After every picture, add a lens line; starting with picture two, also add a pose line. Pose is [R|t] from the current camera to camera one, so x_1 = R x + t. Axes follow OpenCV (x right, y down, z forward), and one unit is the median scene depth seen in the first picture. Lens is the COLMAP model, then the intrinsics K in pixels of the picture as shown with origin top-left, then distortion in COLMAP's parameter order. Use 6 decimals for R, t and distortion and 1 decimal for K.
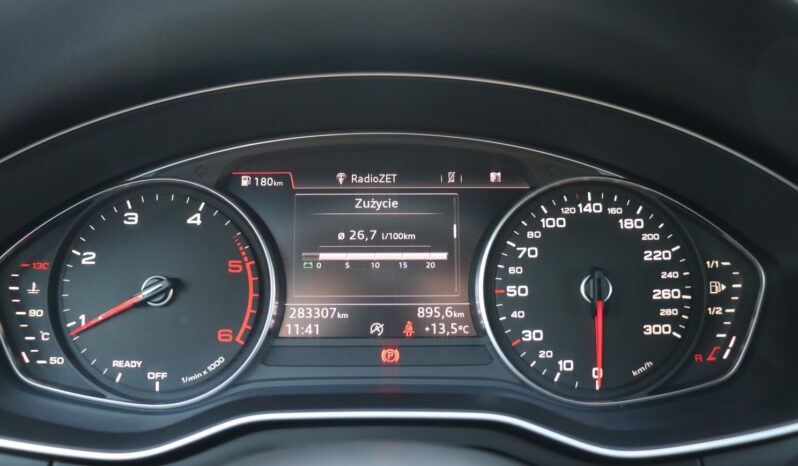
lens RADIAL K [[661.6, 0, 391.0], [0, 661.6, 228.8], [0, 0, 1]] dist [-0.188016, 0.164041]
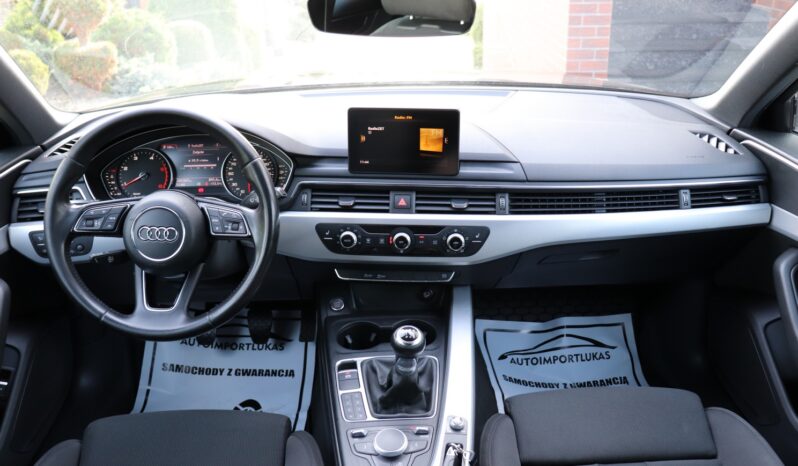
lens RADIAL K [[721.2, 0, 399.0], [0, 721.2, 233.0], [0, 0, 1]] dist [-0.166224, 0.157022]
pose [[0.999409, -0.019693, 0.028184, 1.092535], [0.015319, 0.988904, 0.147761, -0.178042], [-0.030781, -0.147242, 0.988621, -3.431587]]
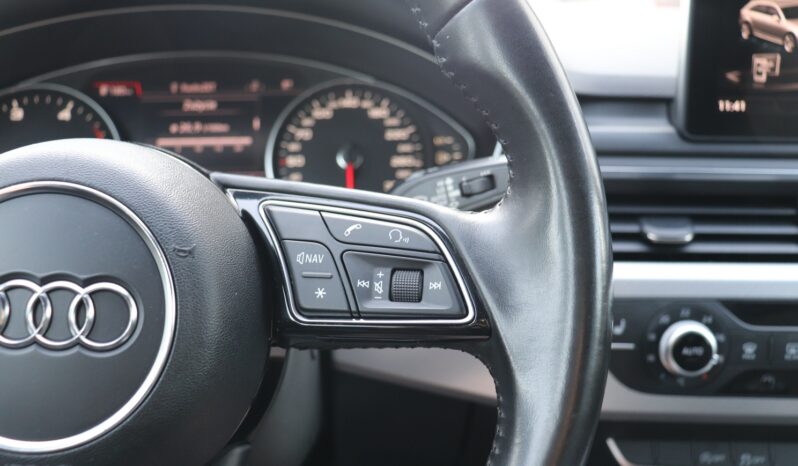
lens RADIAL K [[802.5, 0, 395.3], [0, 802.5, 230.3], [0, 0, 1]] dist [-0.140119, 0.222692]
pose [[0.998384, -0.017319, 0.054124, 0.309022], [0.017769, 0.999811, -0.007837, 0.258520], [-0.053978, 0.008786, 0.998503, -0.716530]]
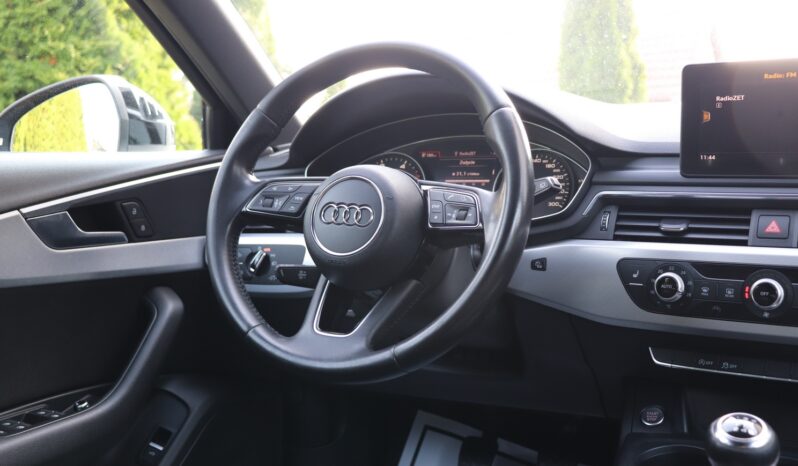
lens RADIAL K [[875.5, 0, 399.0], [0, 875.5, 233.0], [0, 0, 1]] dist [-0.034152, -0.000095]
pose [[0.883222, 0.024123, -0.468334, 1.482994], [-0.081202, 0.991458, -0.102069, 0.665936], [0.461871, 0.128179, 0.877636, -2.327523]]
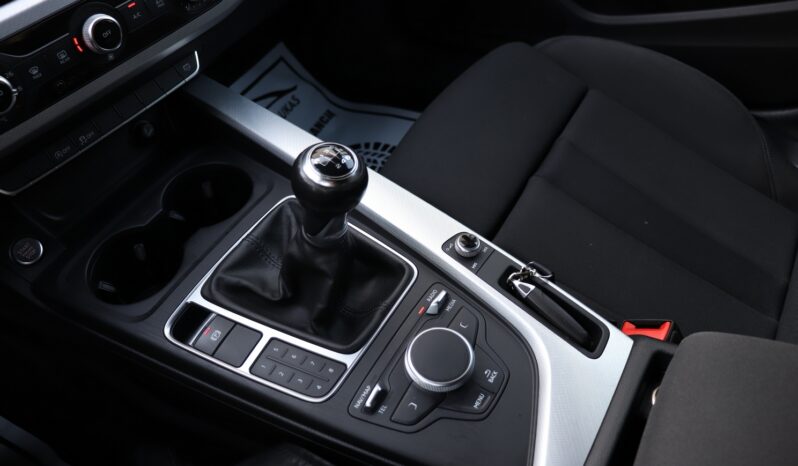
lens RADIAL K [[661.6, 0, 391.0], [0, 661.6, 228.8], [0, 0, 1]] dist [-0.188016, 0.164041]
pose [[0.523821, -0.638866, 0.563437, 0.381358], [0.327948, 0.761709, 0.558792, 0.198470], [-0.786169, -0.107929, 0.608515, -0.955898]]
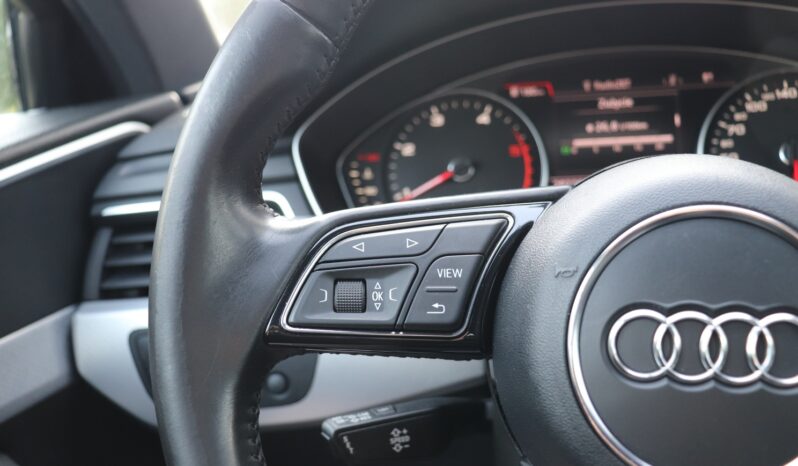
lens RADIAL K [[802.5, 0, 395.3], [0, 802.5, 230.3], [0, 0, 1]] dist [-0.140119, 0.222692]
pose [[0.978712, -0.033840, -0.202427, -0.149769], [0.036216, 0.999312, 0.008042, 0.201263], [0.202016, -0.015202, 0.979264, -0.696810]]
